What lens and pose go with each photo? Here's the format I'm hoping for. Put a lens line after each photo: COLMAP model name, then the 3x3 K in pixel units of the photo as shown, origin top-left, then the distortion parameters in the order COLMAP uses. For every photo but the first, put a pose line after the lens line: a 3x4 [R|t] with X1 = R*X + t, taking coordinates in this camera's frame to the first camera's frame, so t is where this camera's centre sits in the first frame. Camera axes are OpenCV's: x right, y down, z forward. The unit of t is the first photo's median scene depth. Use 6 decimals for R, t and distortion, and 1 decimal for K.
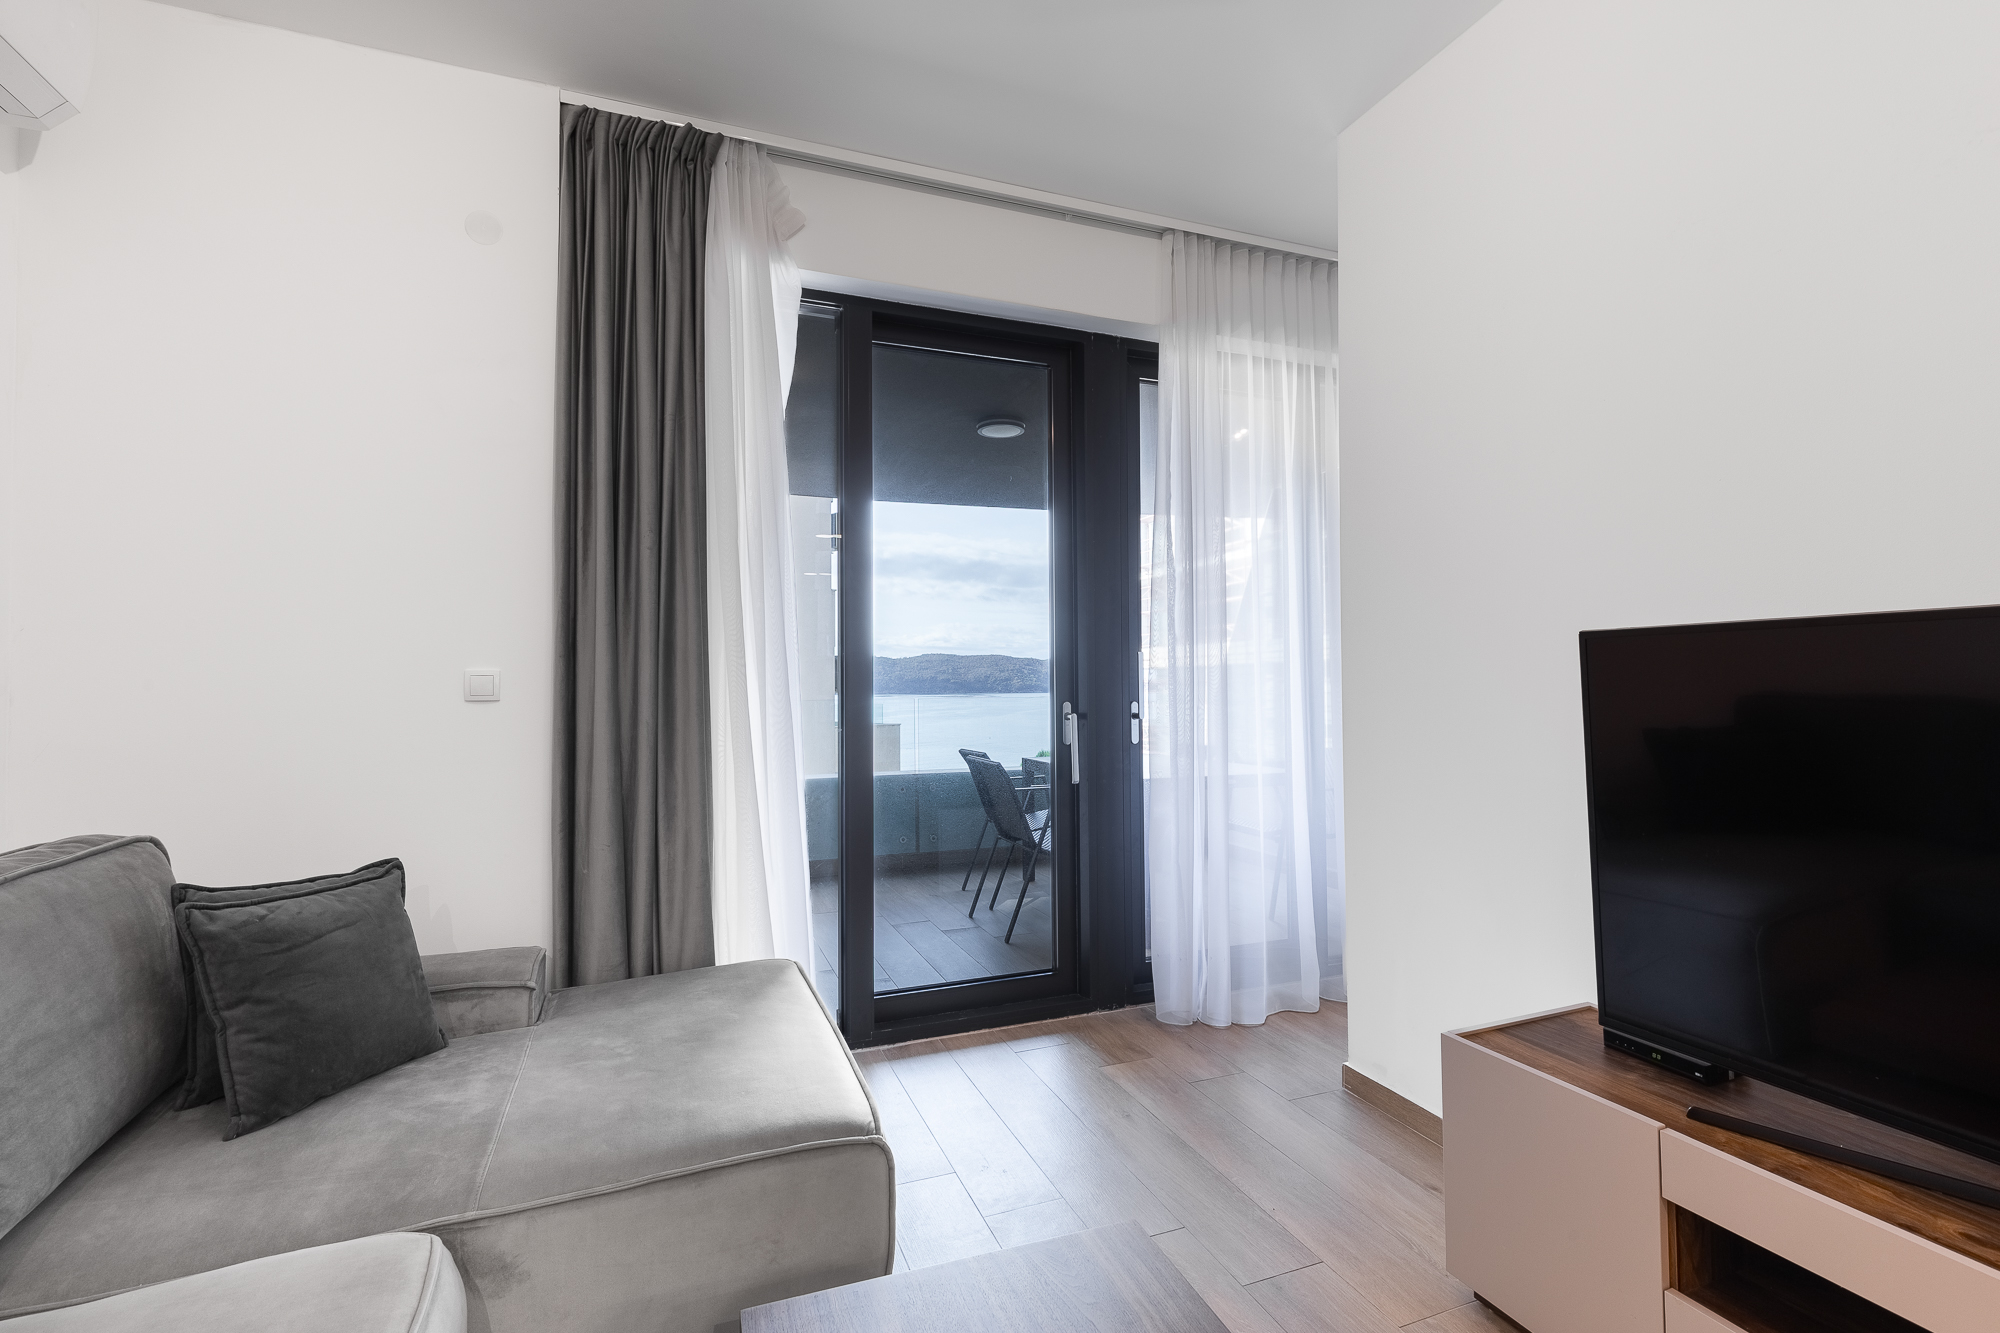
lens RADIAL K [[912.0, 0, 1010.3], [0, 912.0, 662.4], [0, 0, 1]] dist [0.002574, 0.001223]
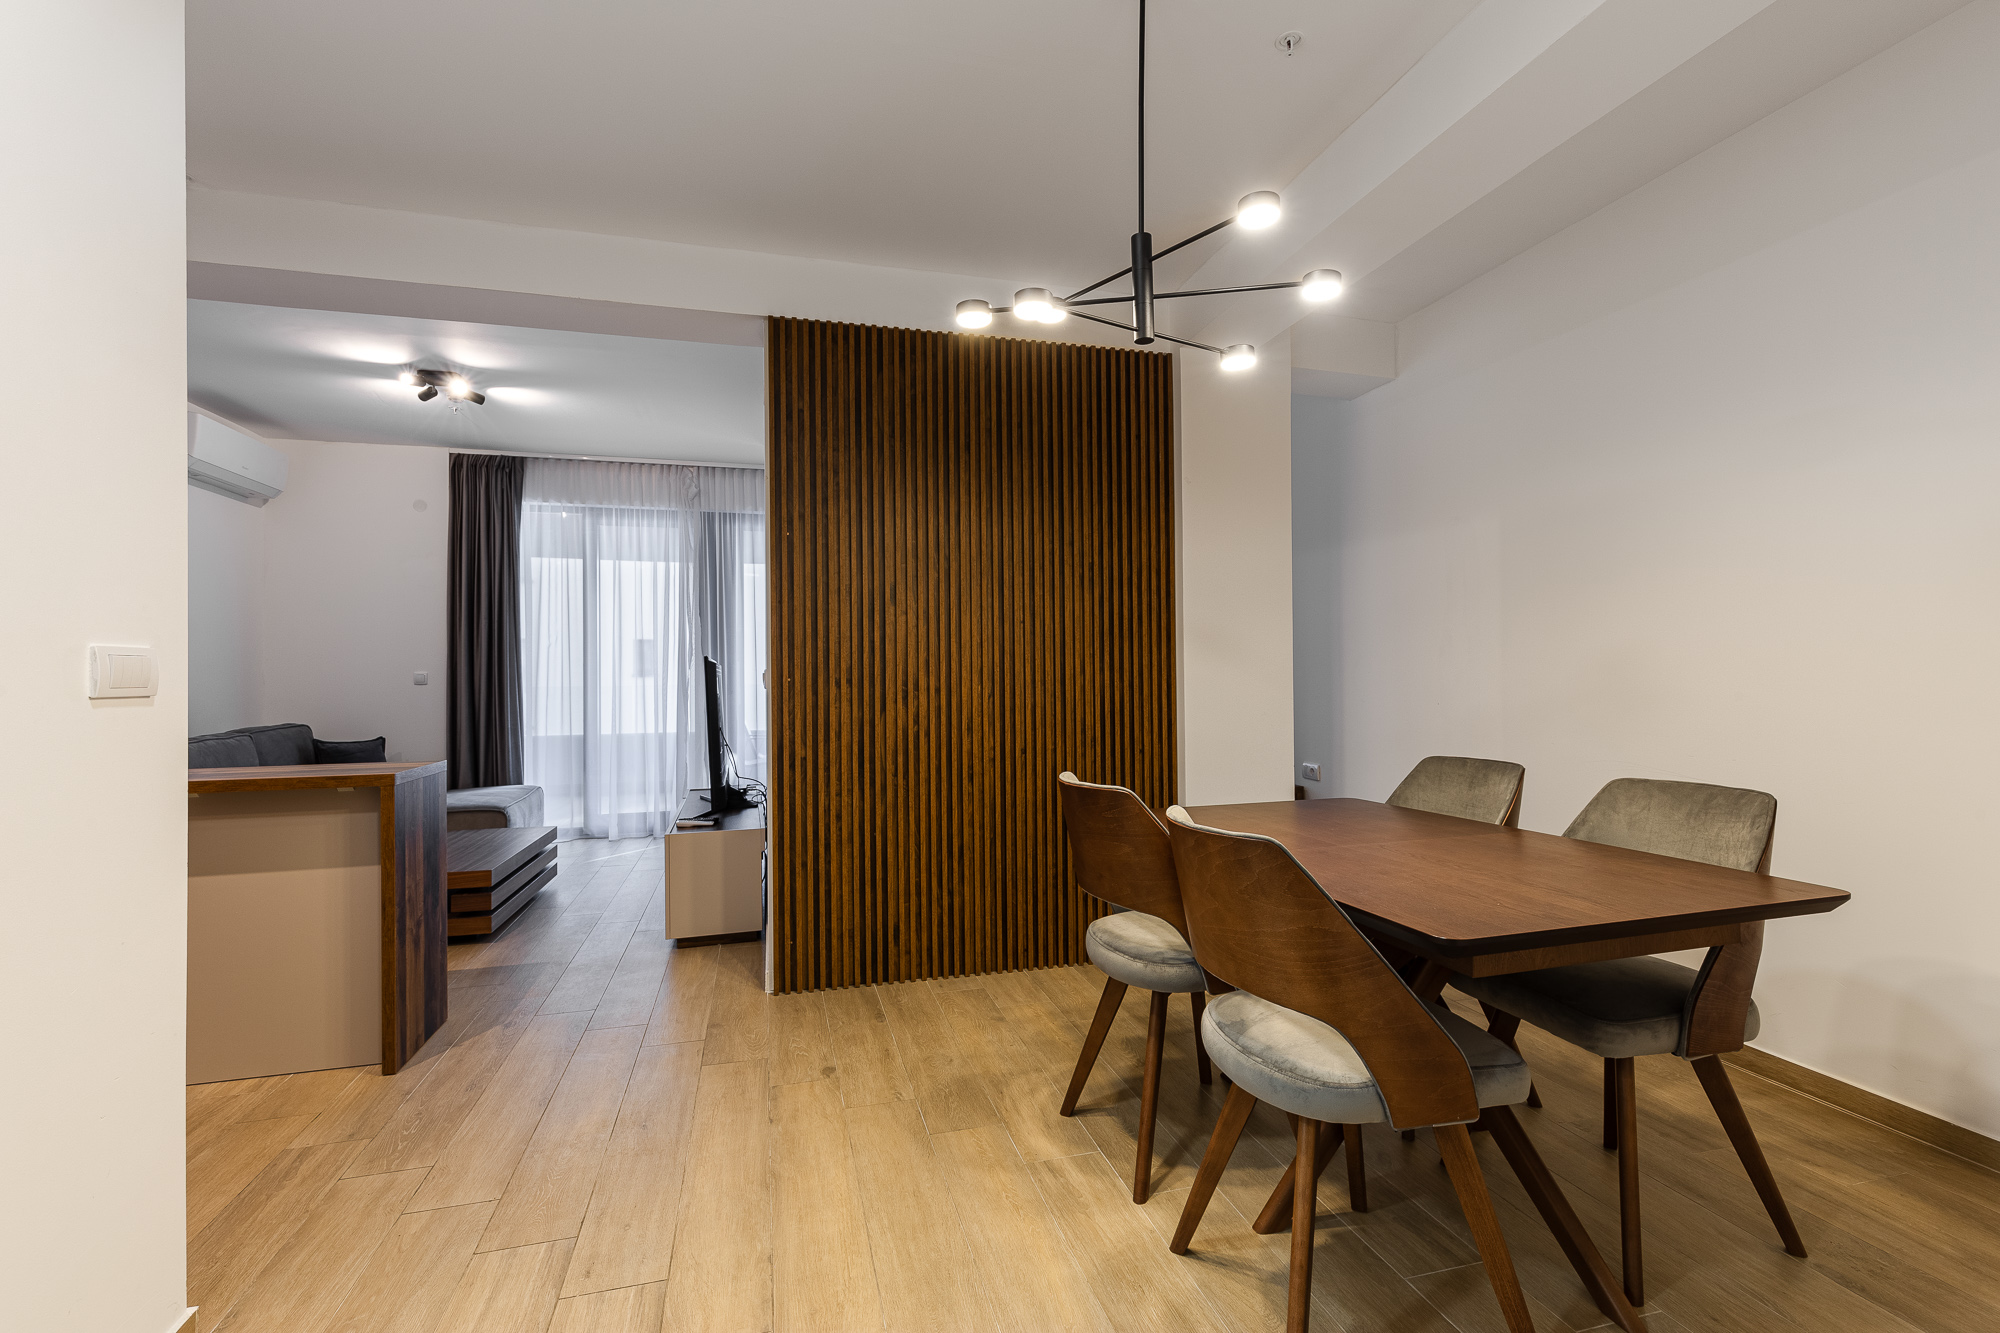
lens RADIAL K [[912.0, 0, 1017.7], [0, 912.0, 677.7], [0, 0, 1]] dist [0.002574, 0.001223]
pose [[0.994691, 0.000372, -0.102903, 1.668519], [0.001589, 0.999819, 0.018967, -0.030980], [0.102891, -0.019030, 0.994511, -1.718429]]
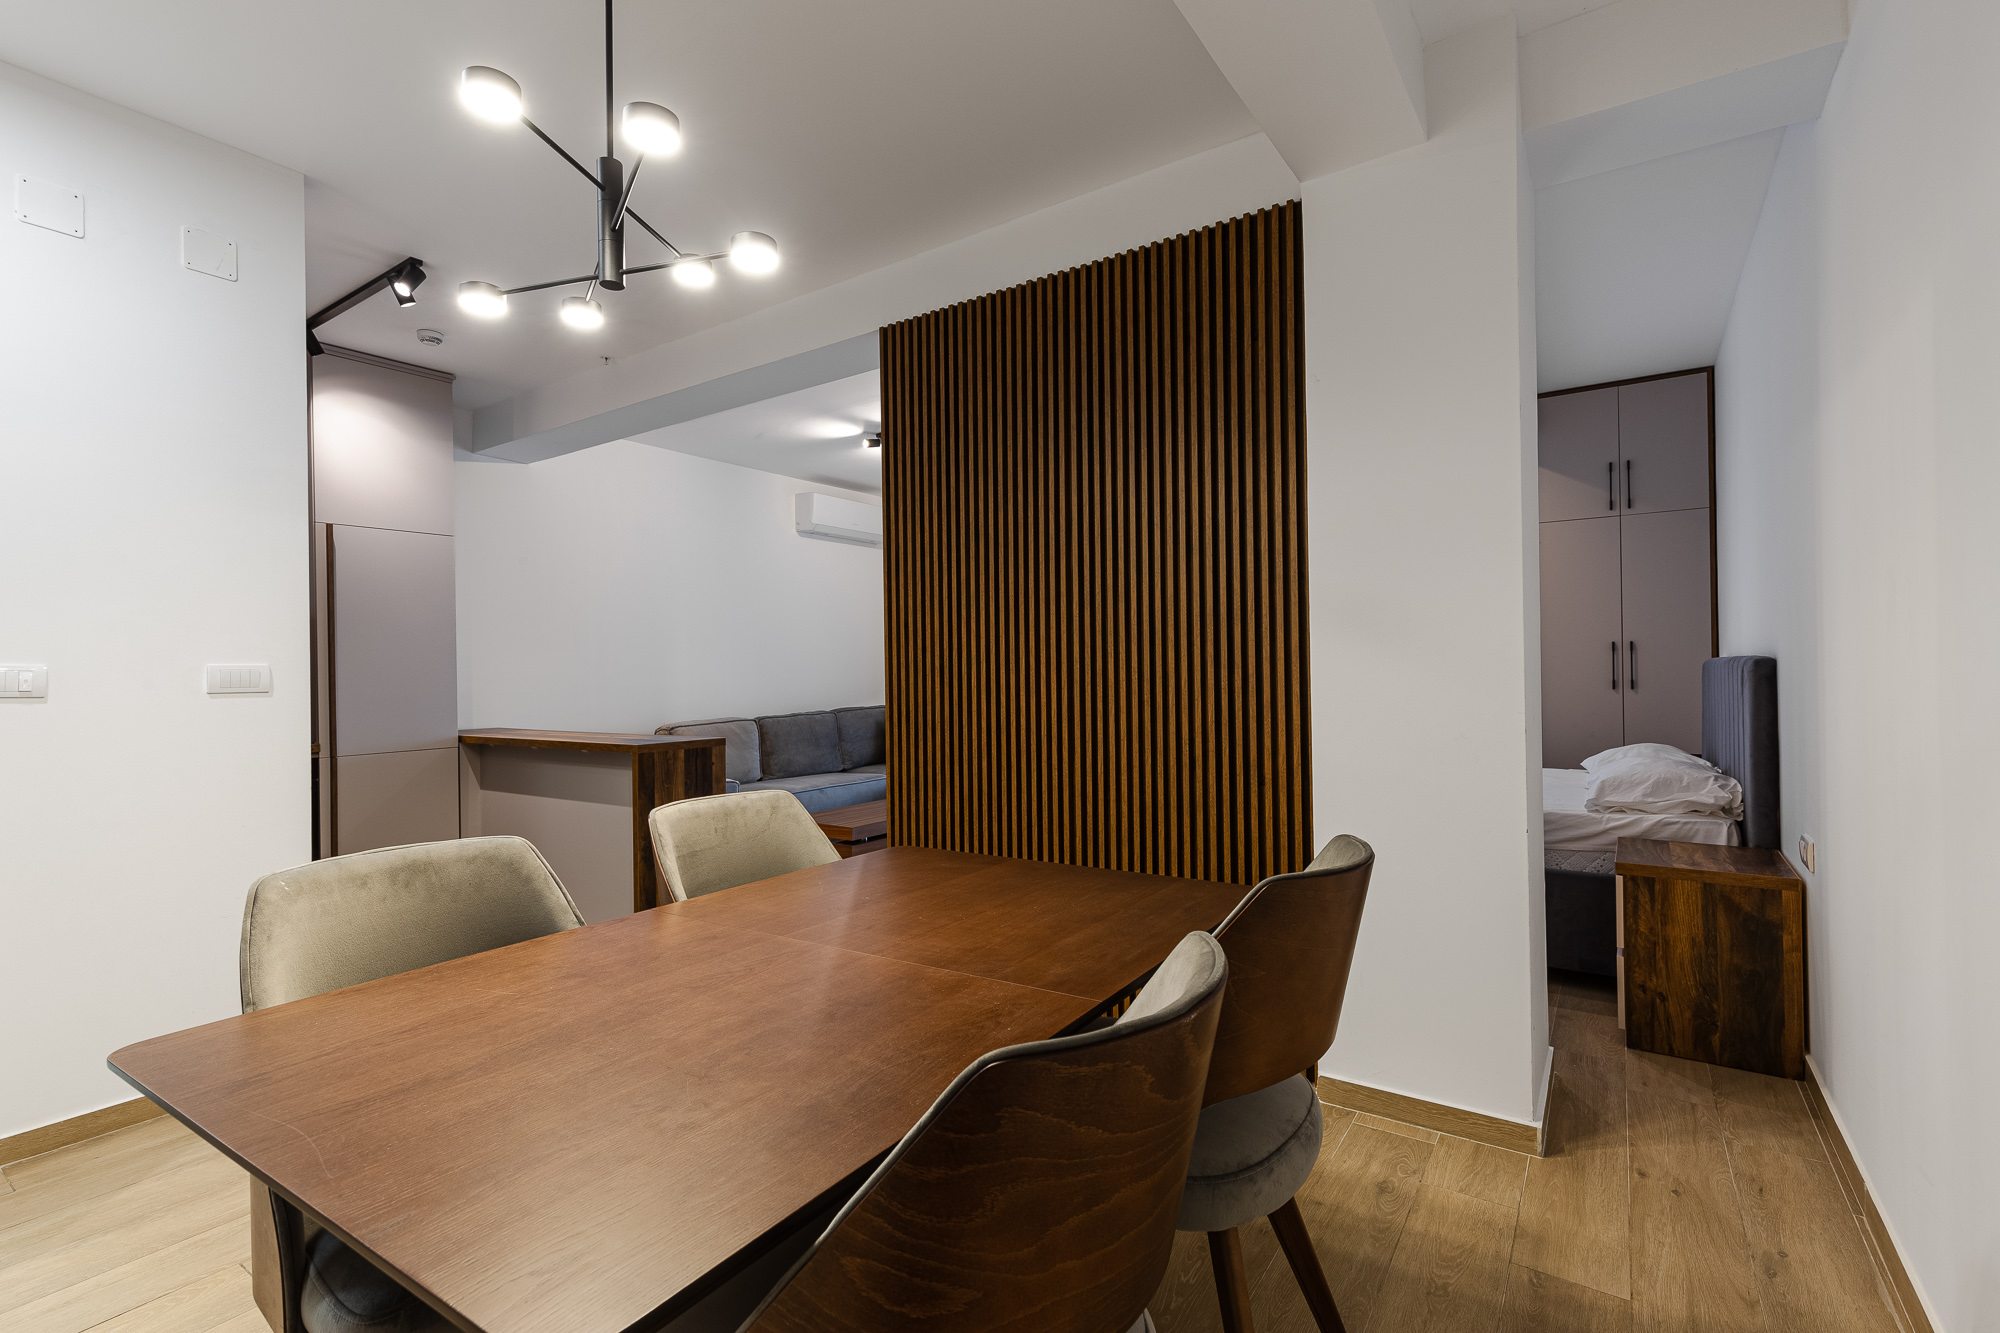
lens RADIAL K [[912.0, 0, 1008.4], [0, 912.0, 670.5], [0, 0, 1]] dist [0.002574, 0.001223]
pose [[0.561531, -0.001185, -0.827455, 2.609934], [0.024345, 0.999590, 0.015090, -0.031262], [0.827098, -0.028618, 0.561329, -0.880203]]
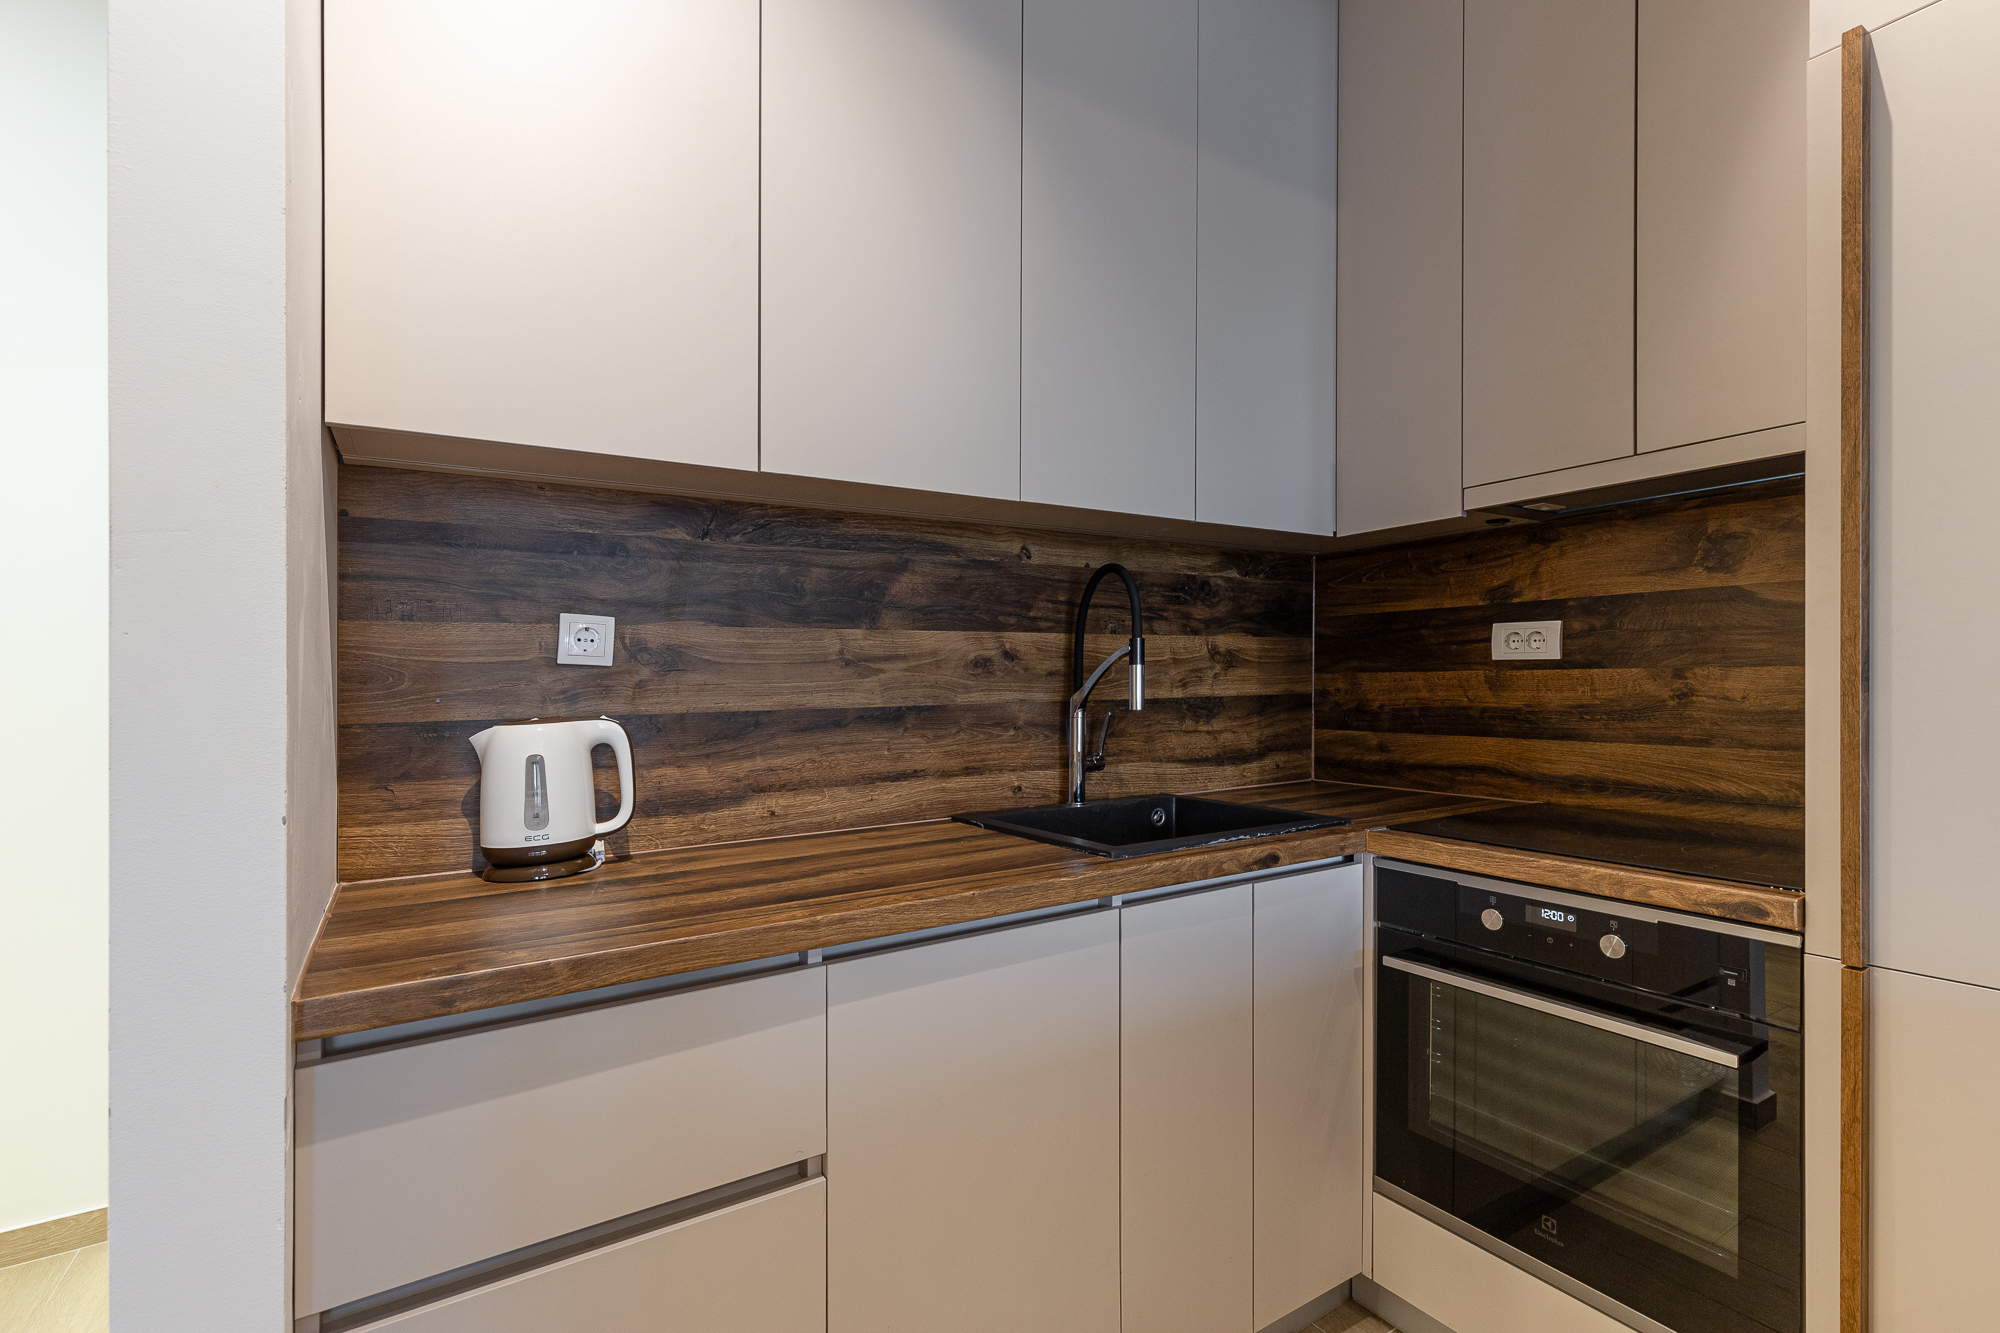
lens RADIAL K [[912.0, 0, 1028.7], [0, 912.0, 687.3], [0, 0, 1]] dist [0.002574, 0.001223]
pose [[-0.978607, 0.016014, -0.205114, 0.582395], [0.017869, 0.999814, -0.007194, -0.004195], [0.204960, -0.010705, -0.978712, -0.574599]]
